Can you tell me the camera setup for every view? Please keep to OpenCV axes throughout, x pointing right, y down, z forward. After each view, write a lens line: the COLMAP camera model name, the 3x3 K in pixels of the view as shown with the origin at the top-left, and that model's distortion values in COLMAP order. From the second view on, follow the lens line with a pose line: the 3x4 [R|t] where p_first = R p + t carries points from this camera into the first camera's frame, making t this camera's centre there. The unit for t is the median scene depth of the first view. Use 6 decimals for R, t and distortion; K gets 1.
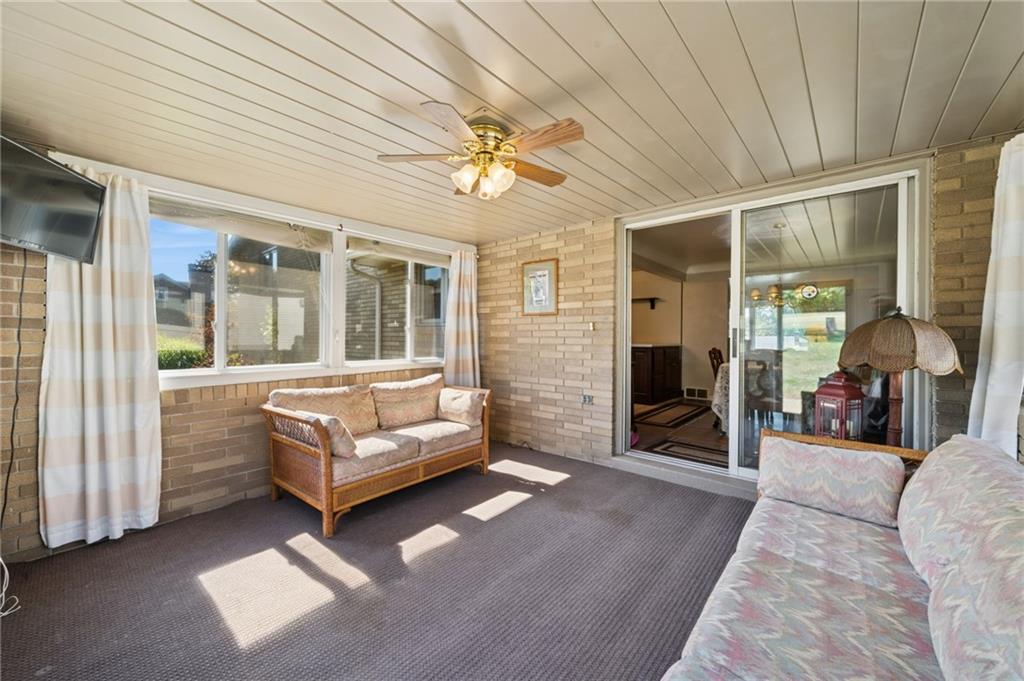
lens RADIAL K [[392.2, 0, 512.0], [0, 392.2, 340.5], [0, 0, 1]] dist [-0.000065, -0.000007]
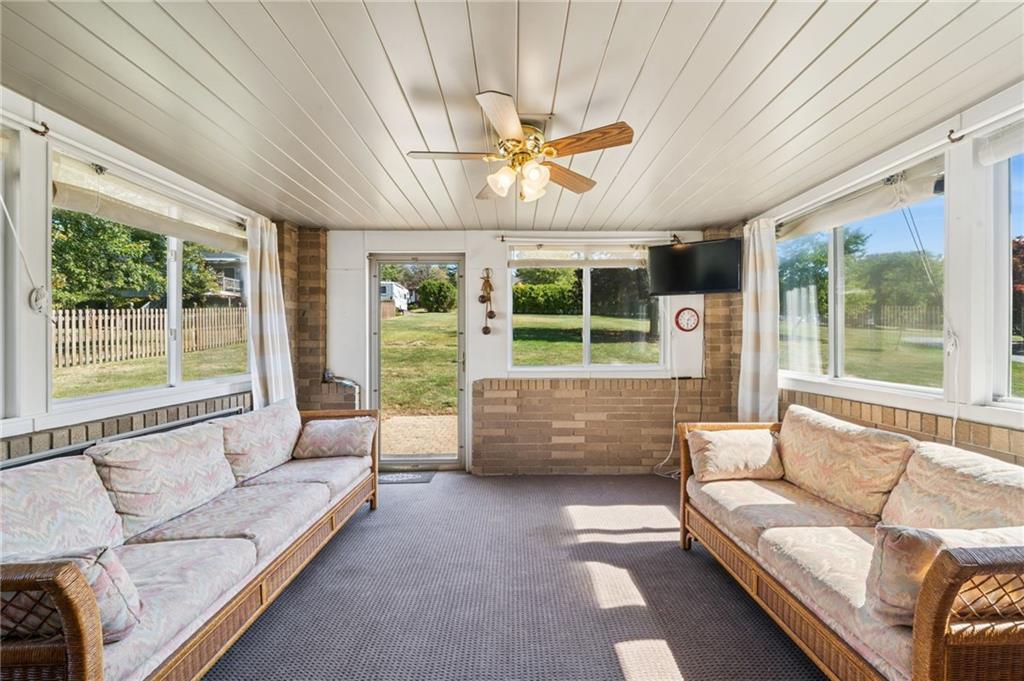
lens RADIAL K [[392.2, 0, 512.0], [0, 392.2, 340.5], [0, 0, 1]] dist [-0.000065, -0.000007]
pose [[-0.756685, 0.009647, -0.653708, 0.497759], [0.001661, 0.999916, 0.012834, -0.027782], [0.653777, 0.008625, -0.756638, 1.497013]]
